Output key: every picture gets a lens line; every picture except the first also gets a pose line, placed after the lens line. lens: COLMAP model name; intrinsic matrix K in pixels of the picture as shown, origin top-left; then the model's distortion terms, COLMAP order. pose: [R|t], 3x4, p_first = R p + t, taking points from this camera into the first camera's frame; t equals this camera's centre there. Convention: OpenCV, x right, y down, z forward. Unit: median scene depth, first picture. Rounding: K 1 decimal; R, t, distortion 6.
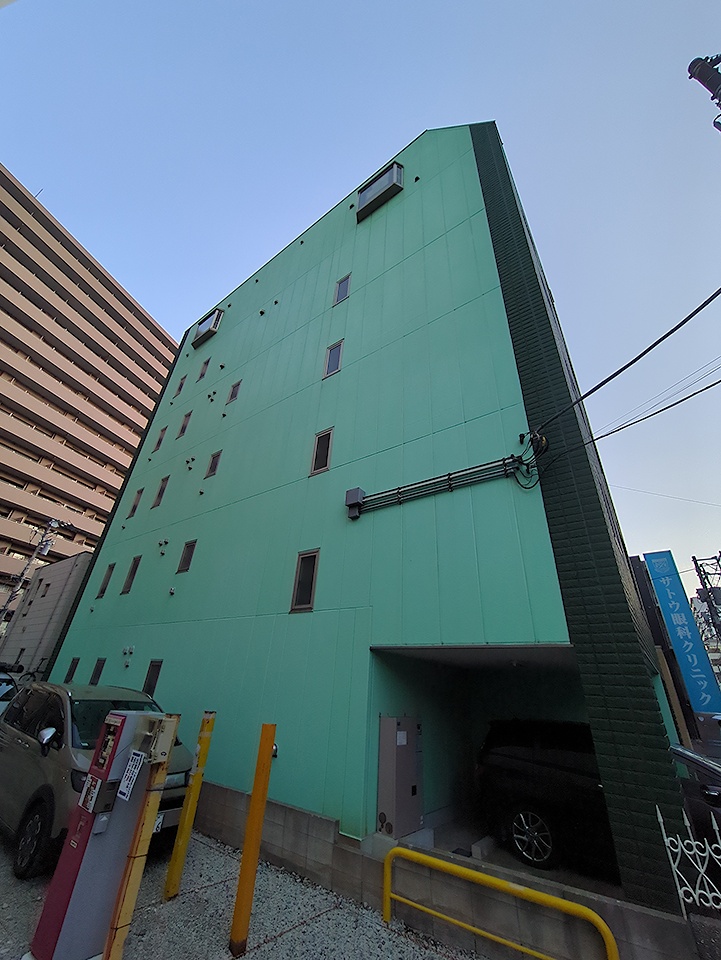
lens RADIAL K [[381.1, 0, 360.5], [0, 381.1, 480.0], [0, 0, 1]] dist [-0.004609, 0.000688]
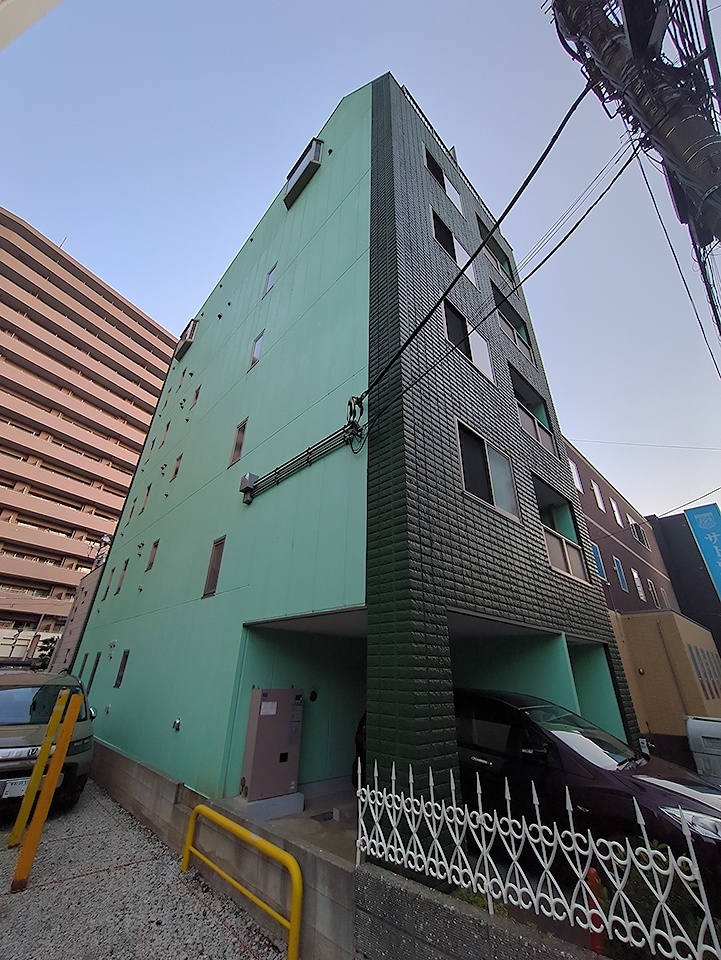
lens RADIAL K [[381.1, 0, 360.5], [0, 381.1, 480.0], [0, 0, 1]] dist [-0.004609, 0.000688]
pose [[0.984144, -0.114646, -0.135343, 0.432790], [0.118370, 0.992773, 0.019769, 0.055390], [0.132098, -0.035476, 0.990602, 0.023456]]
